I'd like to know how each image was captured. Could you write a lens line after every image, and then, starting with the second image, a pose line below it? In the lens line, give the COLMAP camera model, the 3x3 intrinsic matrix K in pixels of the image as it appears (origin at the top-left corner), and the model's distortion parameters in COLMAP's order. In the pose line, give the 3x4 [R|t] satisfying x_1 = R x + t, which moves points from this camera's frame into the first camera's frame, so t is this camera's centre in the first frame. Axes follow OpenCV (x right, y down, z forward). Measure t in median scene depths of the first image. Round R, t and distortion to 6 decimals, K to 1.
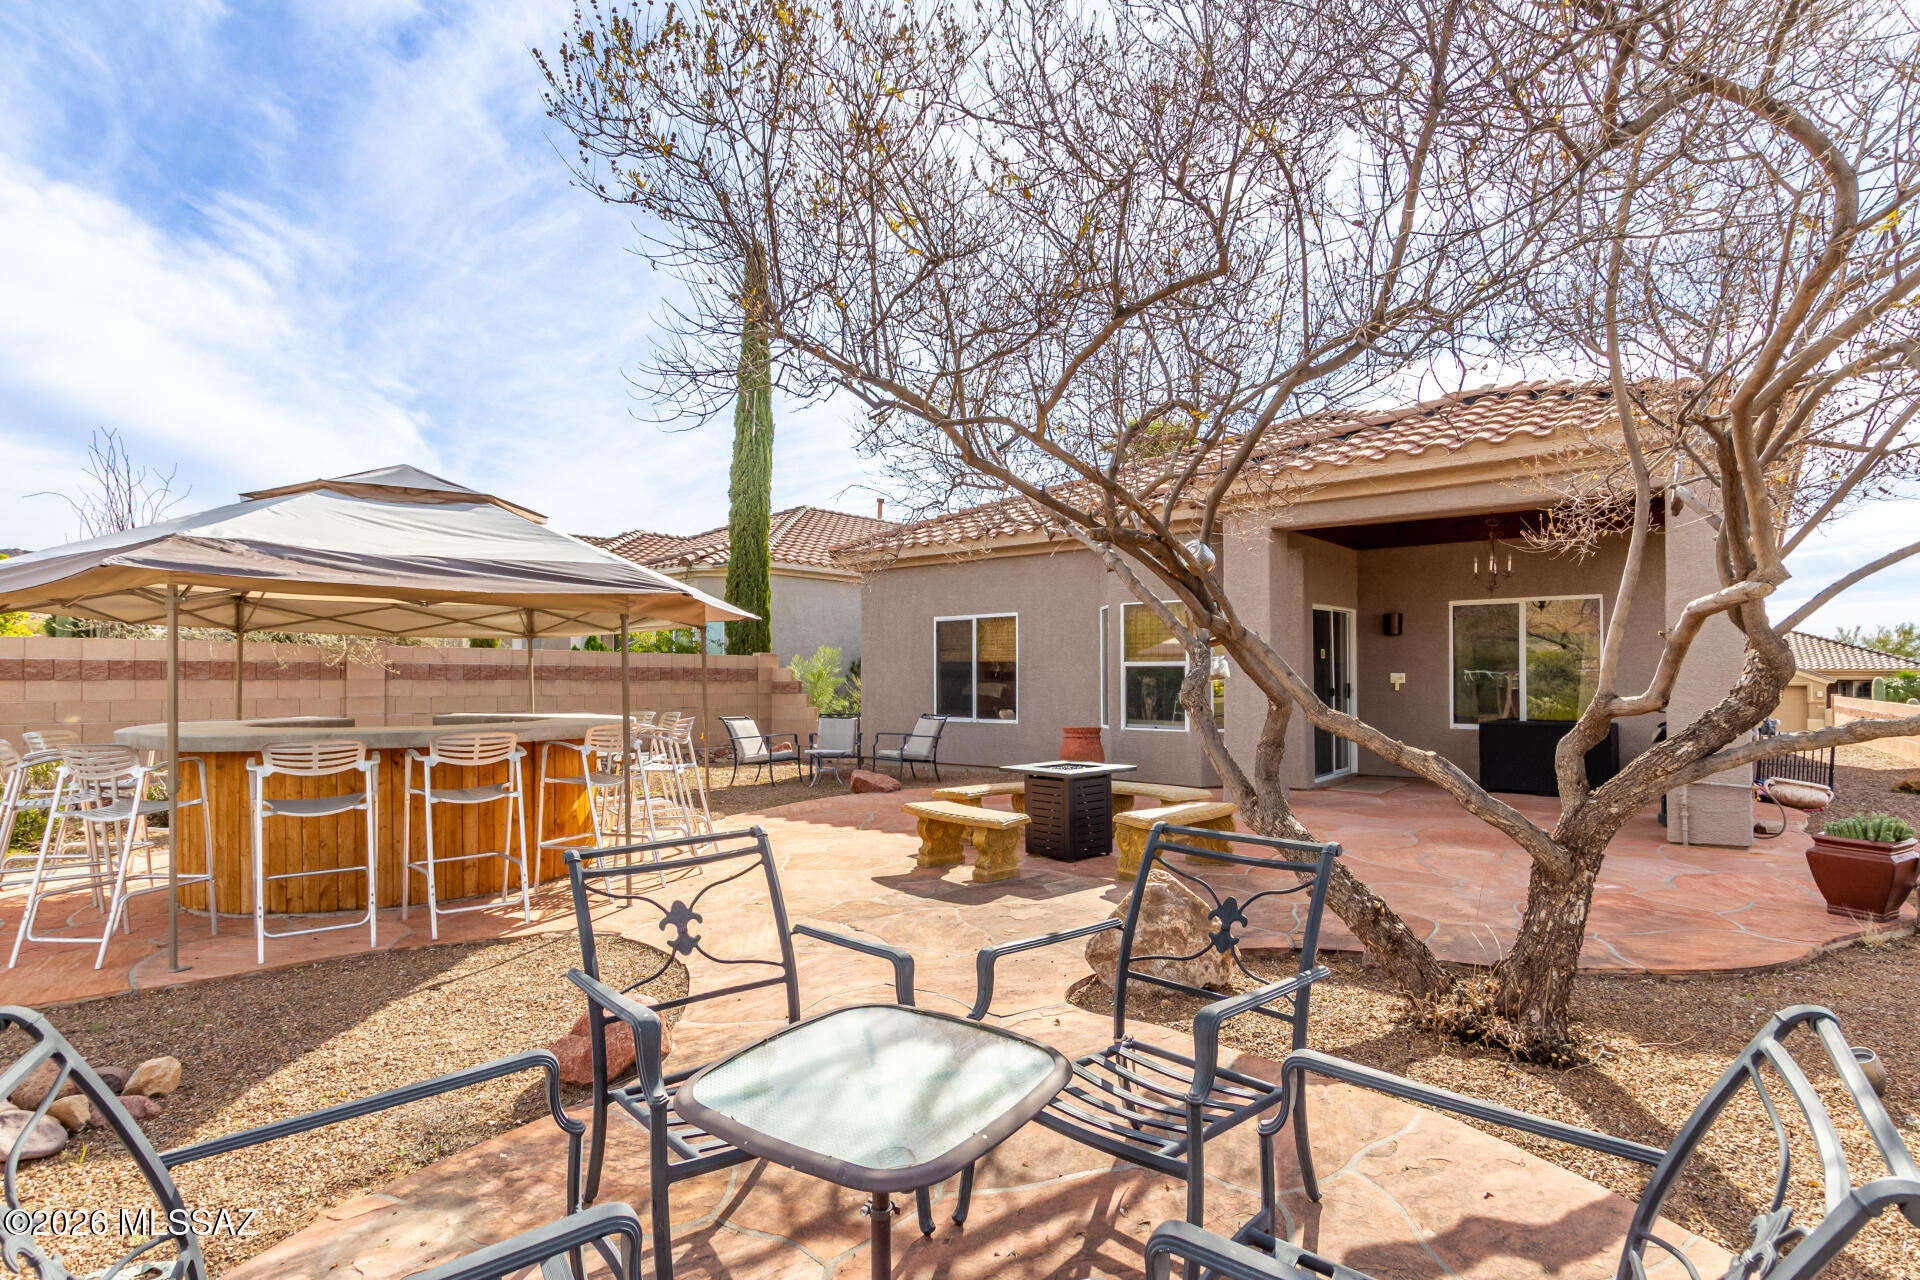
lens RADIAL K [[912.6, 0, 966.3], [0, 912.6, 655.0], [0, 0, 1]] dist [-0.001024, -0.000243]
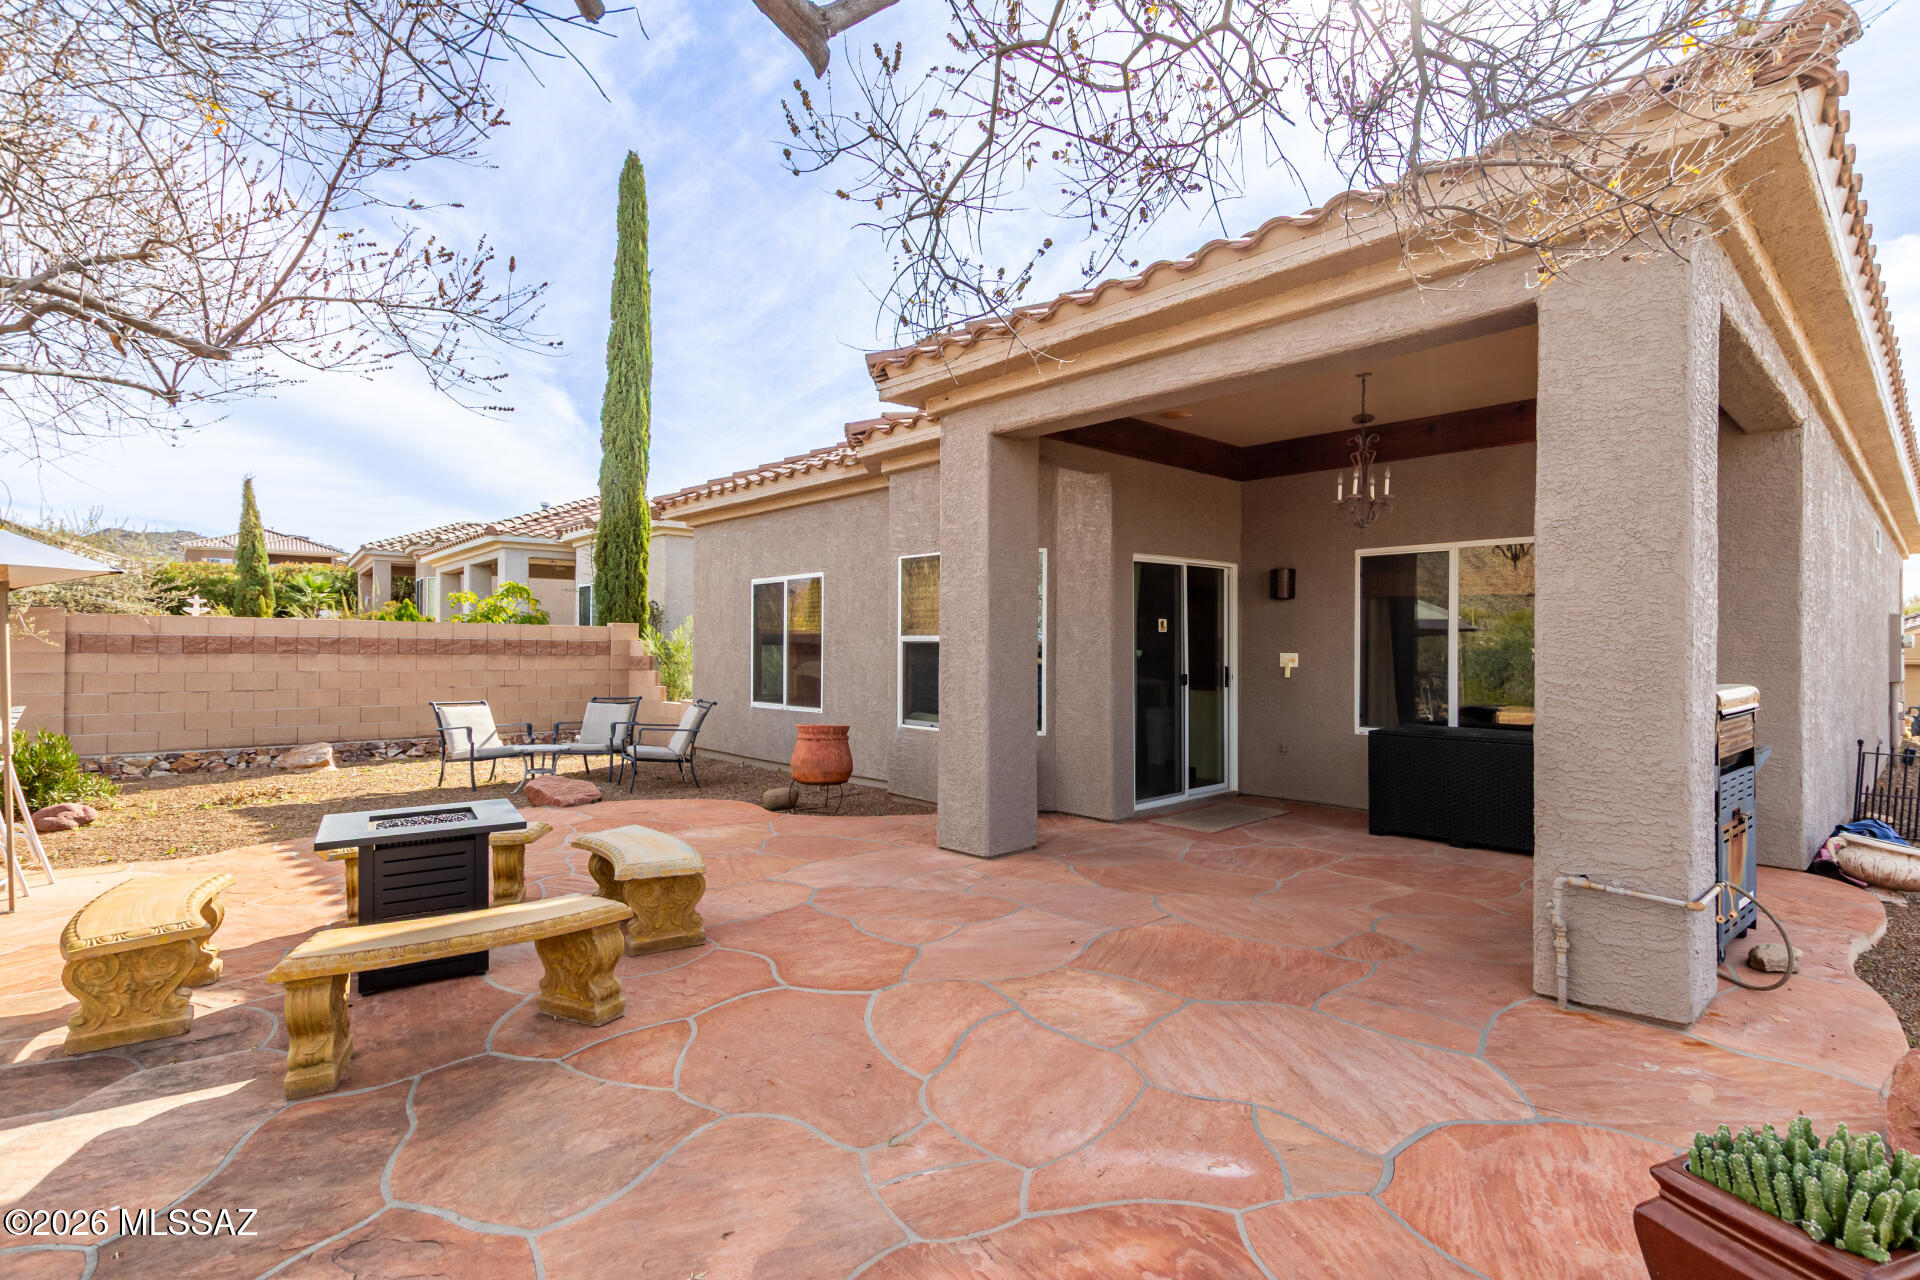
lens RADIAL K [[912.6, 0, 955.5], [0, 912.6, 629.2], [0, 0, 1]] dist [-0.001024, -0.000243]
pose [[0.993345, 0.003504, -0.115126, 0.294532], [-0.003239, 0.999992, 0.002487, 0.000475], [0.115133, -0.002097, 0.993348, 0.264855]]
